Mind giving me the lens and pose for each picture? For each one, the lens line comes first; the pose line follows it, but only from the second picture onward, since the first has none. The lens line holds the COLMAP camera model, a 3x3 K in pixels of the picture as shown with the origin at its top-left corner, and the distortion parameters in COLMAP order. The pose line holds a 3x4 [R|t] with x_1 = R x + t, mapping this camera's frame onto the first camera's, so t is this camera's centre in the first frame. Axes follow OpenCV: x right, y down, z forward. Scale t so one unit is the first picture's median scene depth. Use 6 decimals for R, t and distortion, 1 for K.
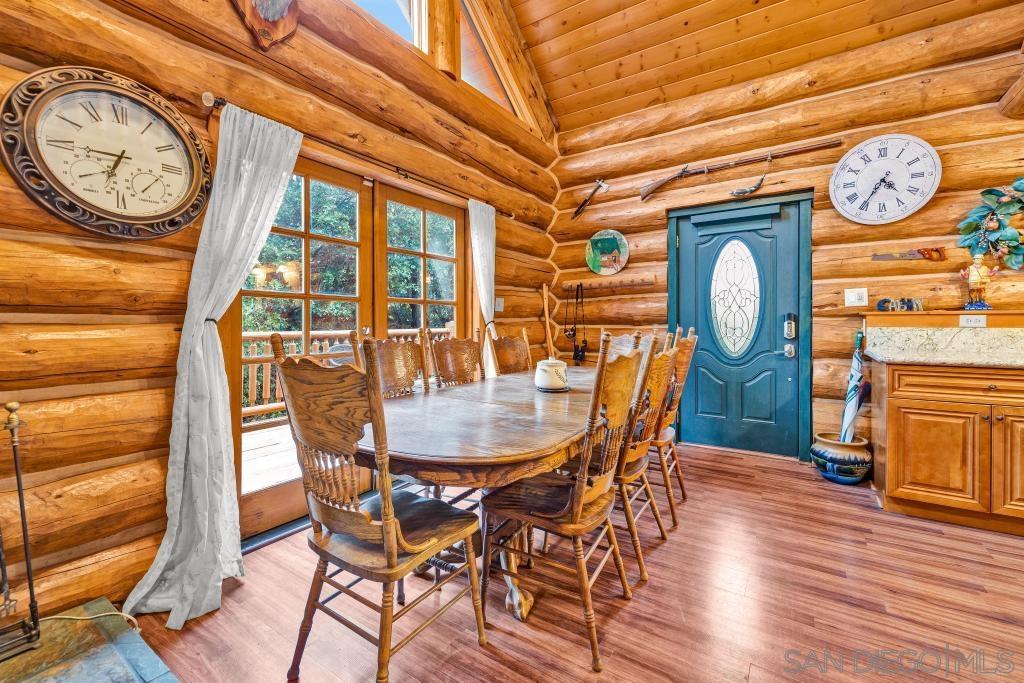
lens RADIAL K [[429.1, 0, 509.2], [0, 429.1, 325.9], [0, 0, 1]] dist [-0.001455, -0.000754]
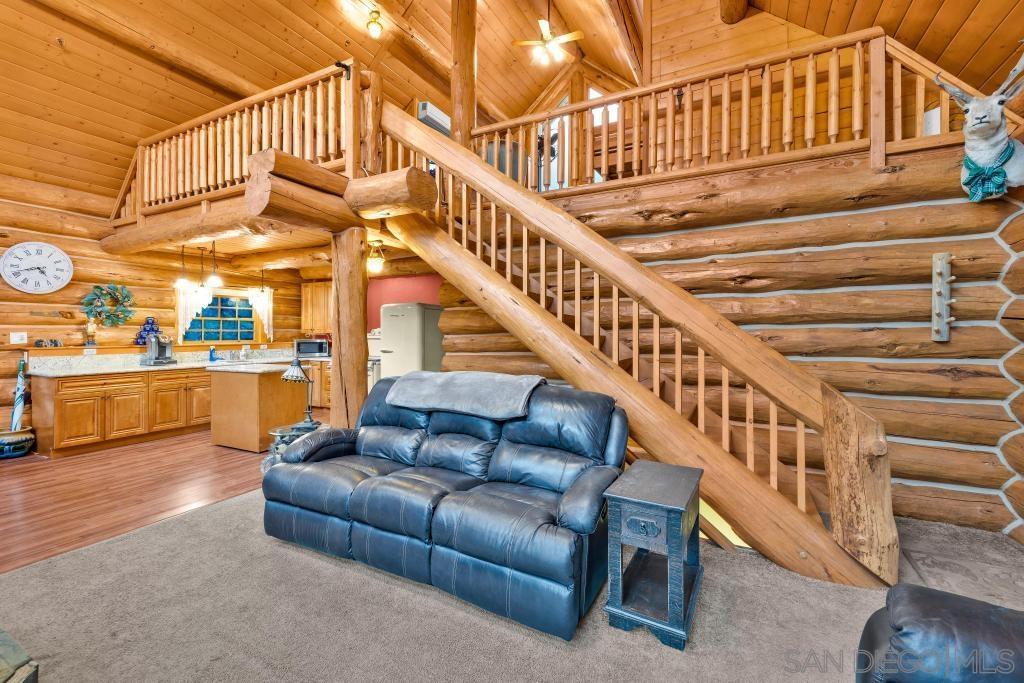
lens RADIAL K [[429.1, 0, 516.9], [0, 429.1, 333.5], [0, 0, 1]] dist [-0.001455, -0.000754]
pose [[-0.127606, -0.001587, 0.991824, -0.874012], [0.004554, 0.999987, 0.002186, -0.071064], [-0.991815, 0.004796, -0.127597, -0.542542]]
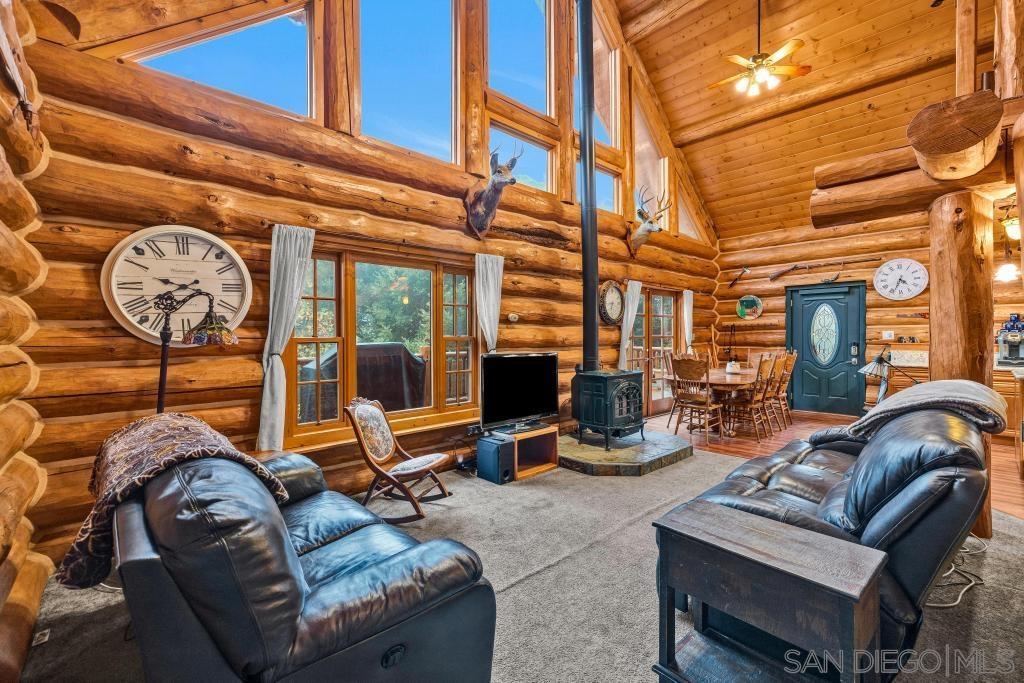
lens RADIAL K [[429.1, 0, 512.6], [0, 429.1, 336.4], [0, 0, 1]] dist [-0.001455, -0.000754]
pose [[0.973820, 0.002719, -0.227302, -0.420134], [-0.003412, 0.999991, -0.002658, -0.045151], [0.227293, 0.003364, 0.973821, -1.255541]]
